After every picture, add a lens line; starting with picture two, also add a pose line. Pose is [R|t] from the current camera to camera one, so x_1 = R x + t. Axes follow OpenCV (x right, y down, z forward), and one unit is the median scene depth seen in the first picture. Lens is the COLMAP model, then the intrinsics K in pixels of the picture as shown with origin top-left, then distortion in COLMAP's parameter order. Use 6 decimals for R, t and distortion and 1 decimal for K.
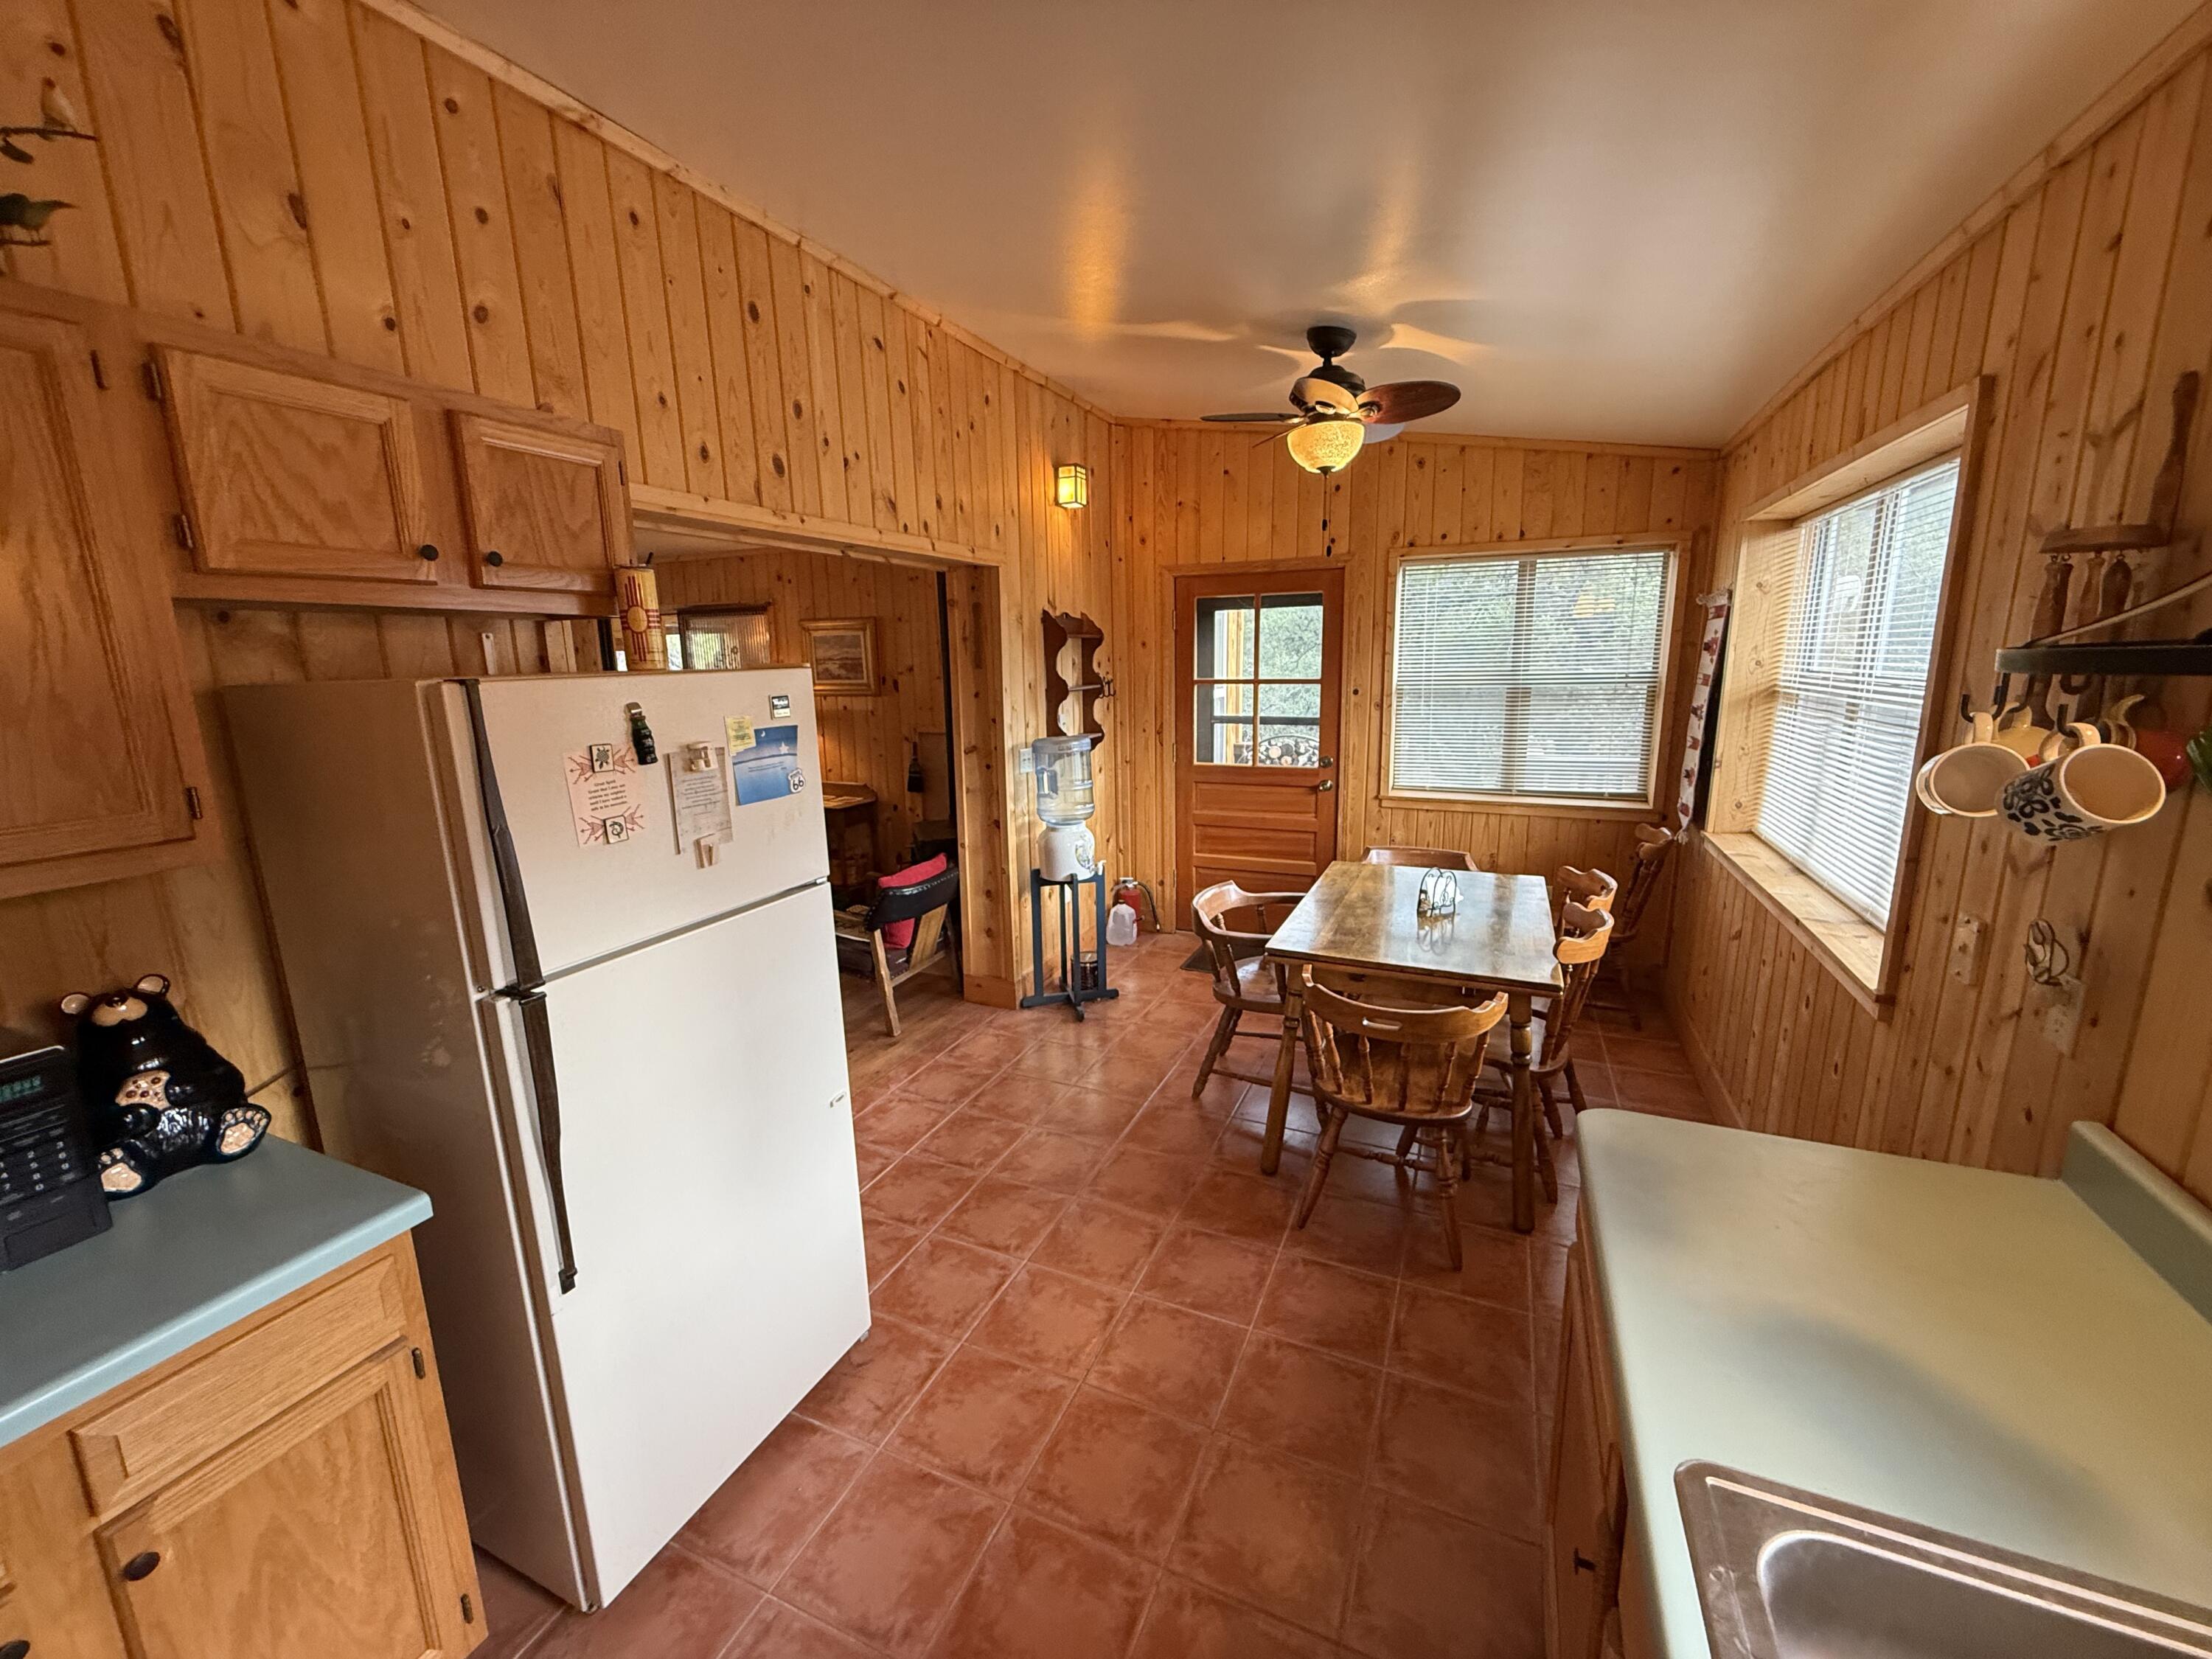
lens RADIAL K [[880.7, 0, 1102.3], [0, 880.7, 827.8], [0, 0, 1]] dist [0.000535, -0.000105]
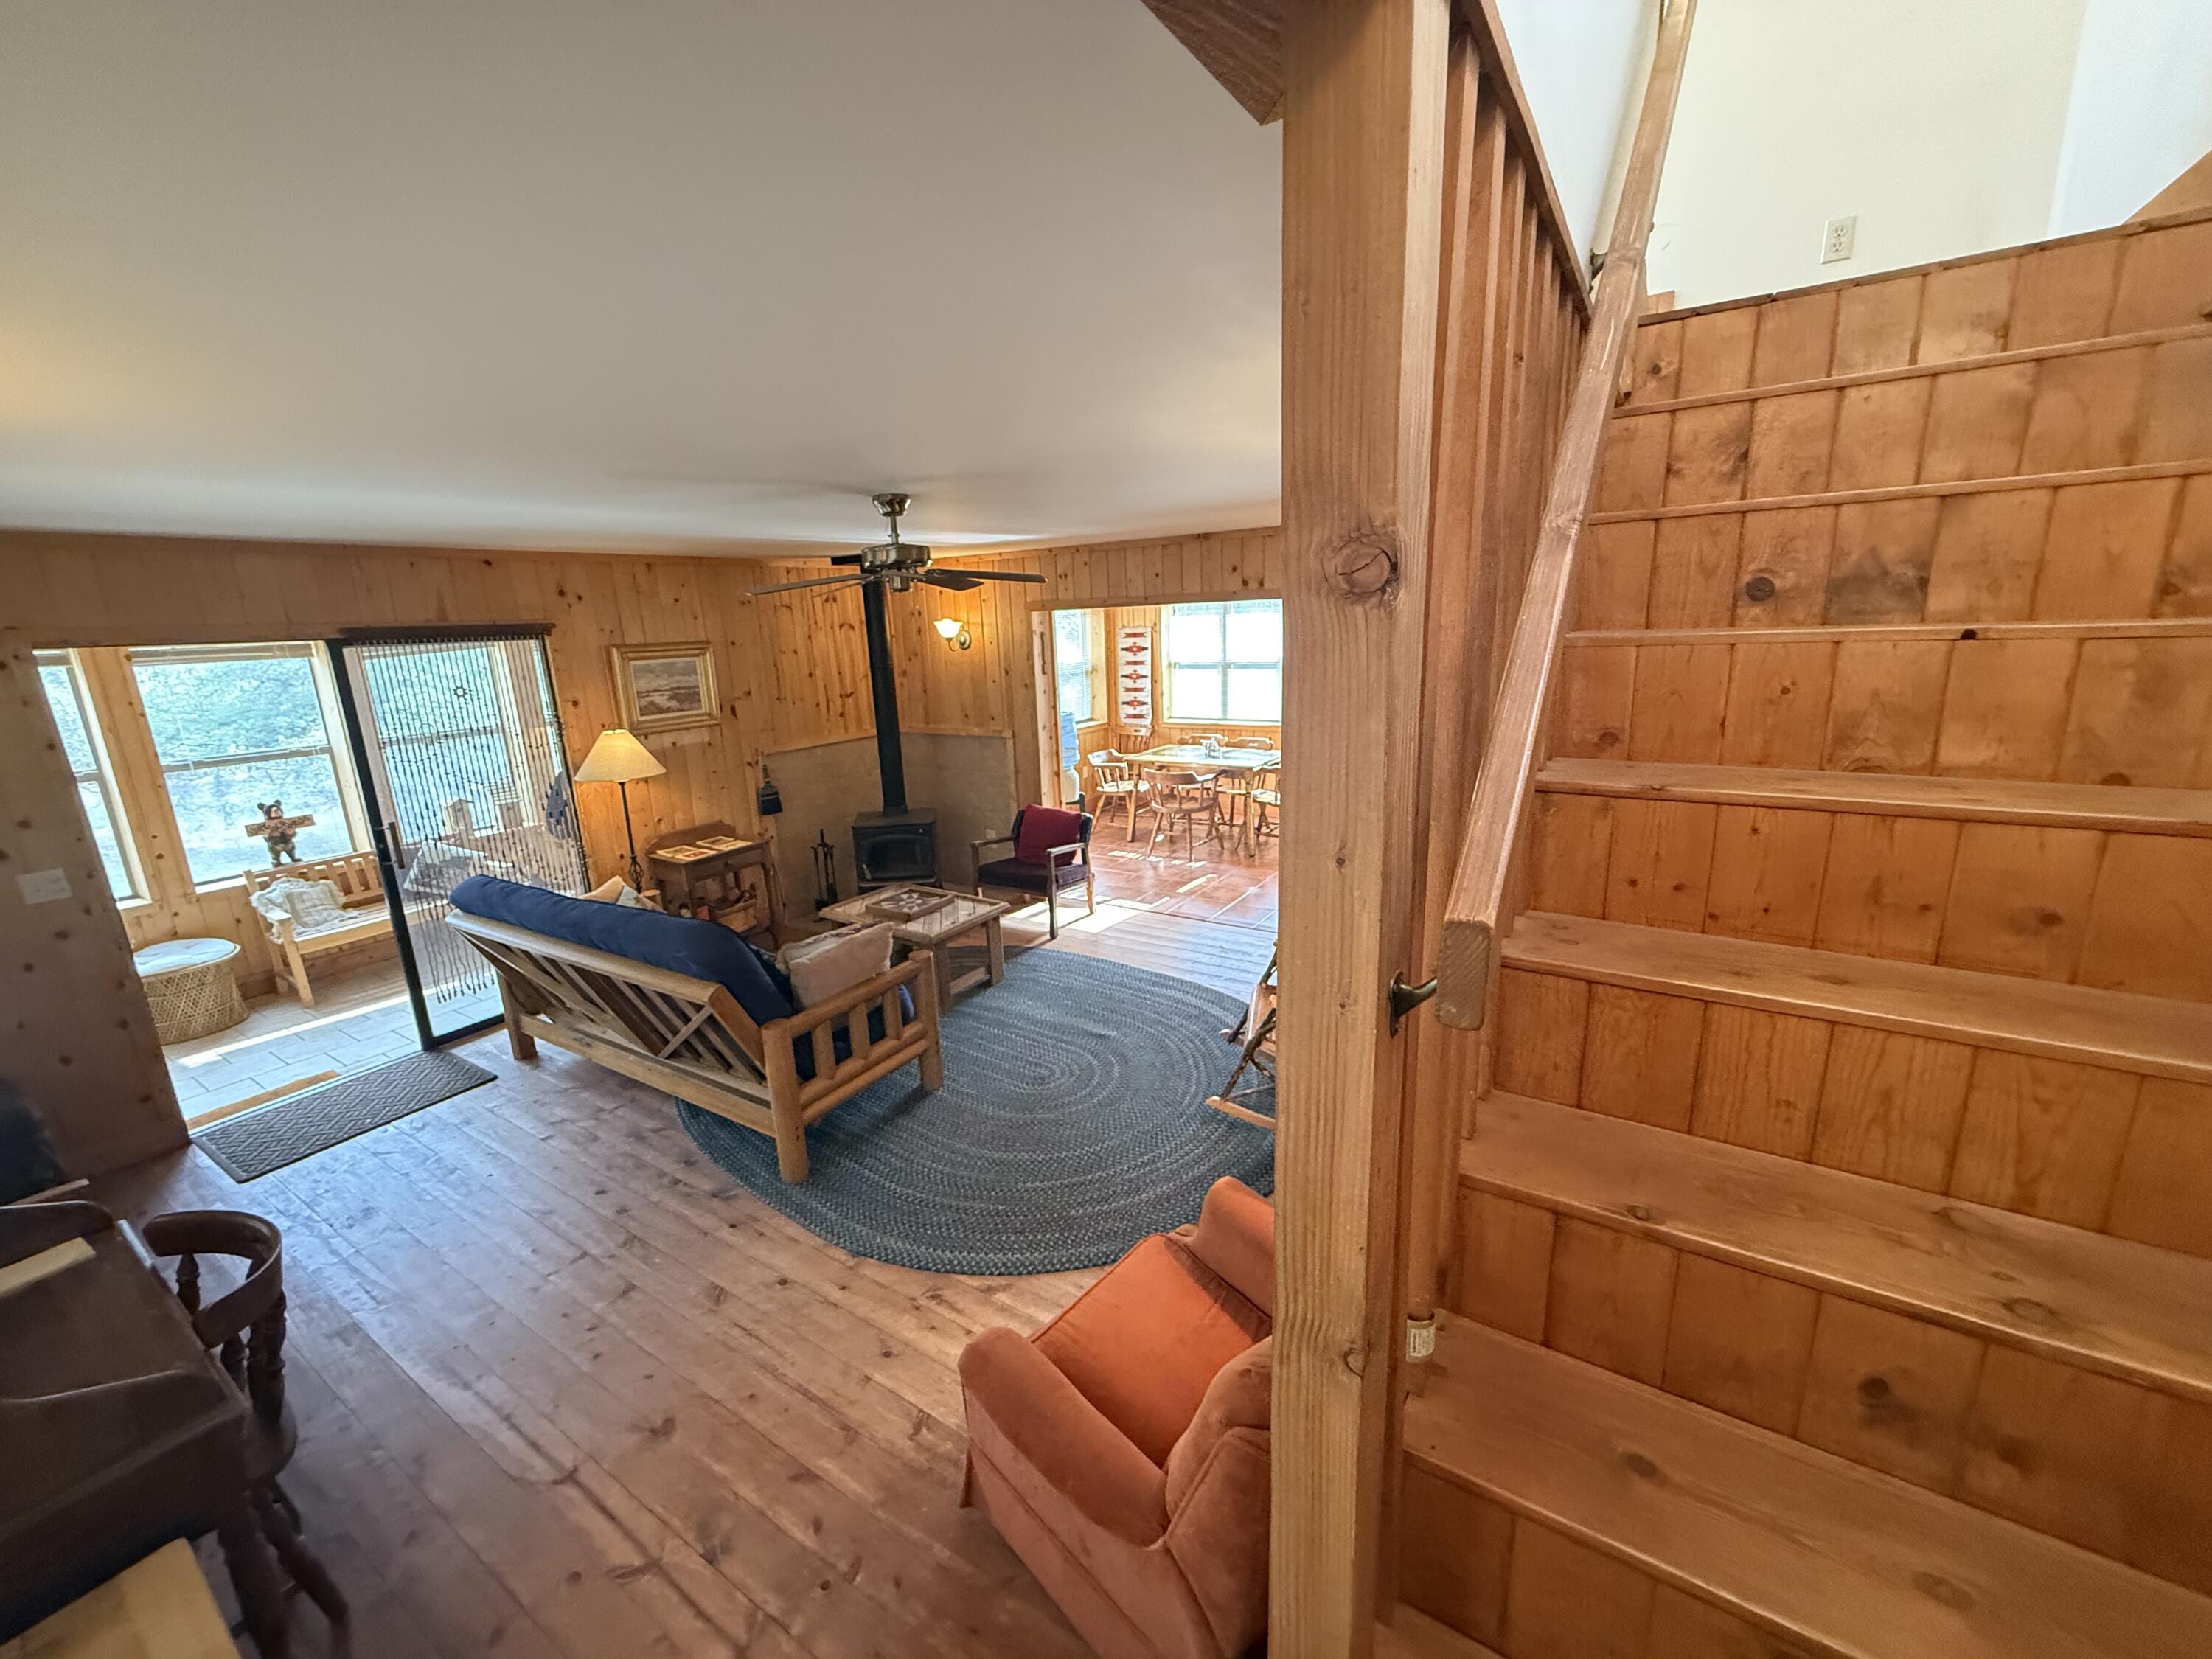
lens RADIAL K [[882.4, 0, 1101.6], [0, 882.4, 825.8], [0, 0, 1]] dist [-0.000086, 0.000024]
pose [[0.153519, -0.216999, 0.964025, -2.149294], [0.224112, 0.957813, 0.179912, -0.237167], [-0.962396, 0.188430, 0.195674, 0.844513]]
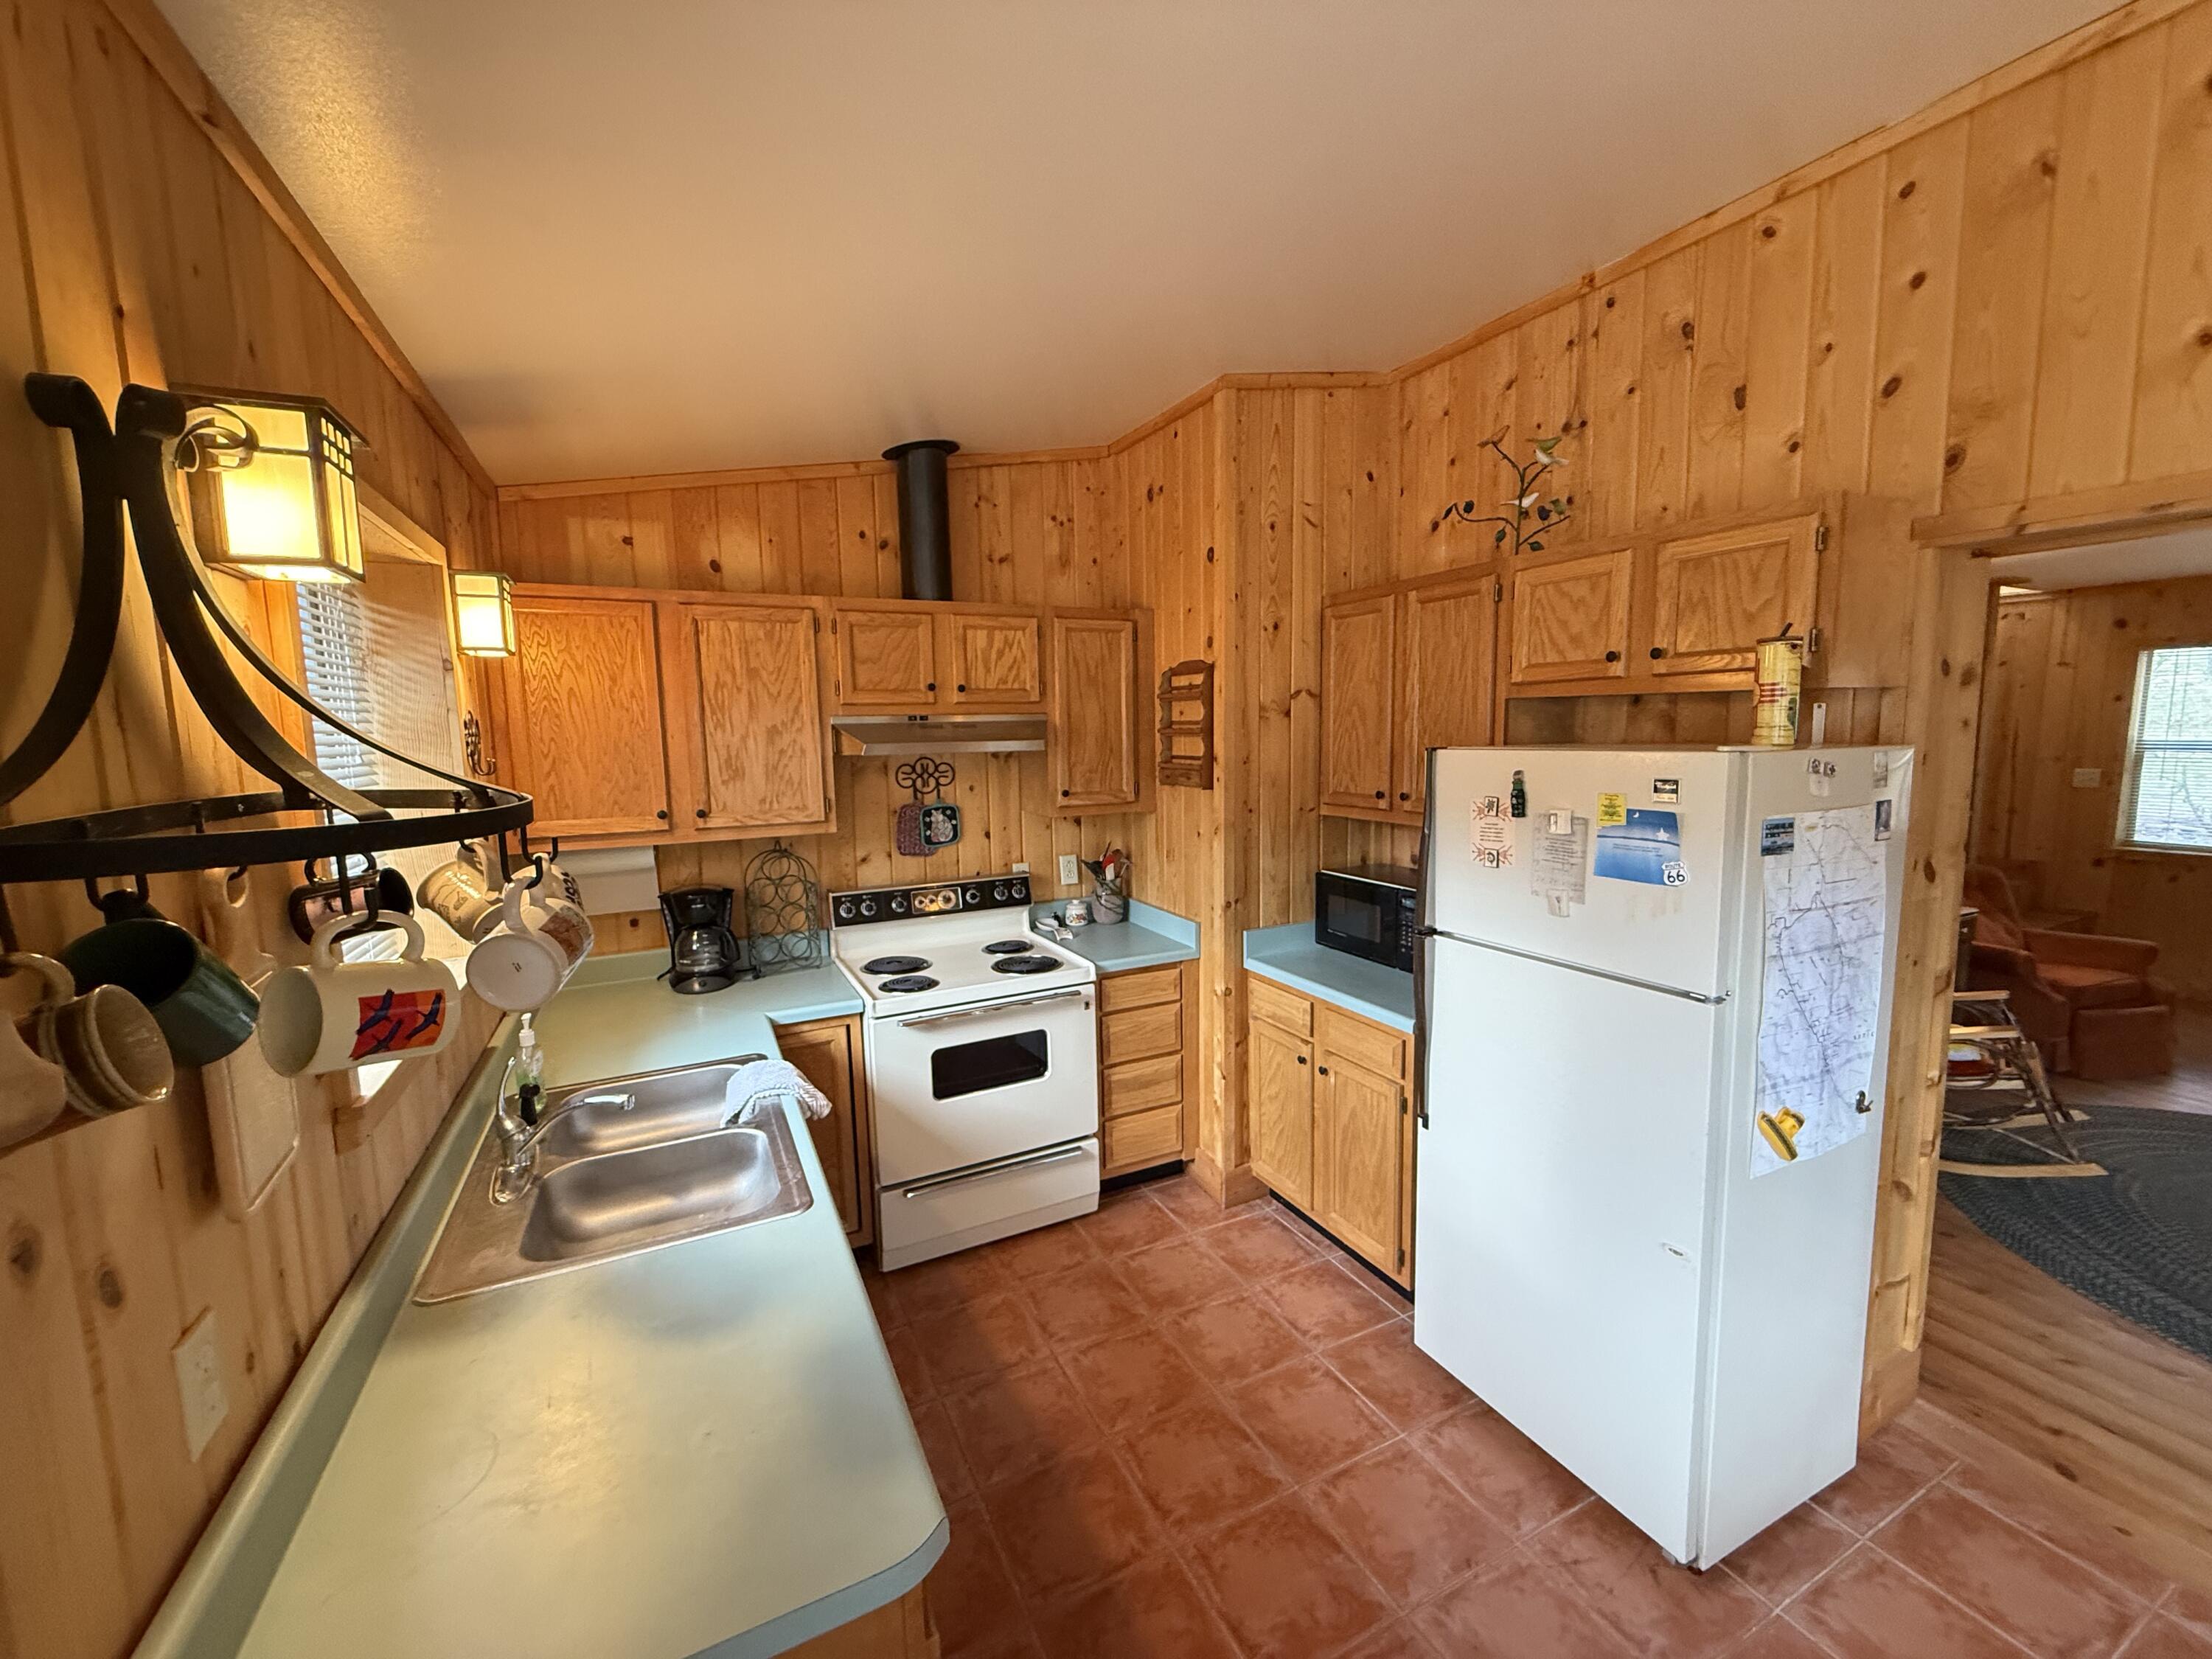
lens RADIAL K [[880.7, 0, 1102.3], [0, 880.7, 827.8], [0, 0, 1]] dist [0.000535, -0.000105]
pose [[-0.642303, 0.120046, -0.756991, 0.416730], [-0.115979, 0.961062, 0.250816, -0.150309], [0.757625, 0.248895, -0.603370, 0.634303]]
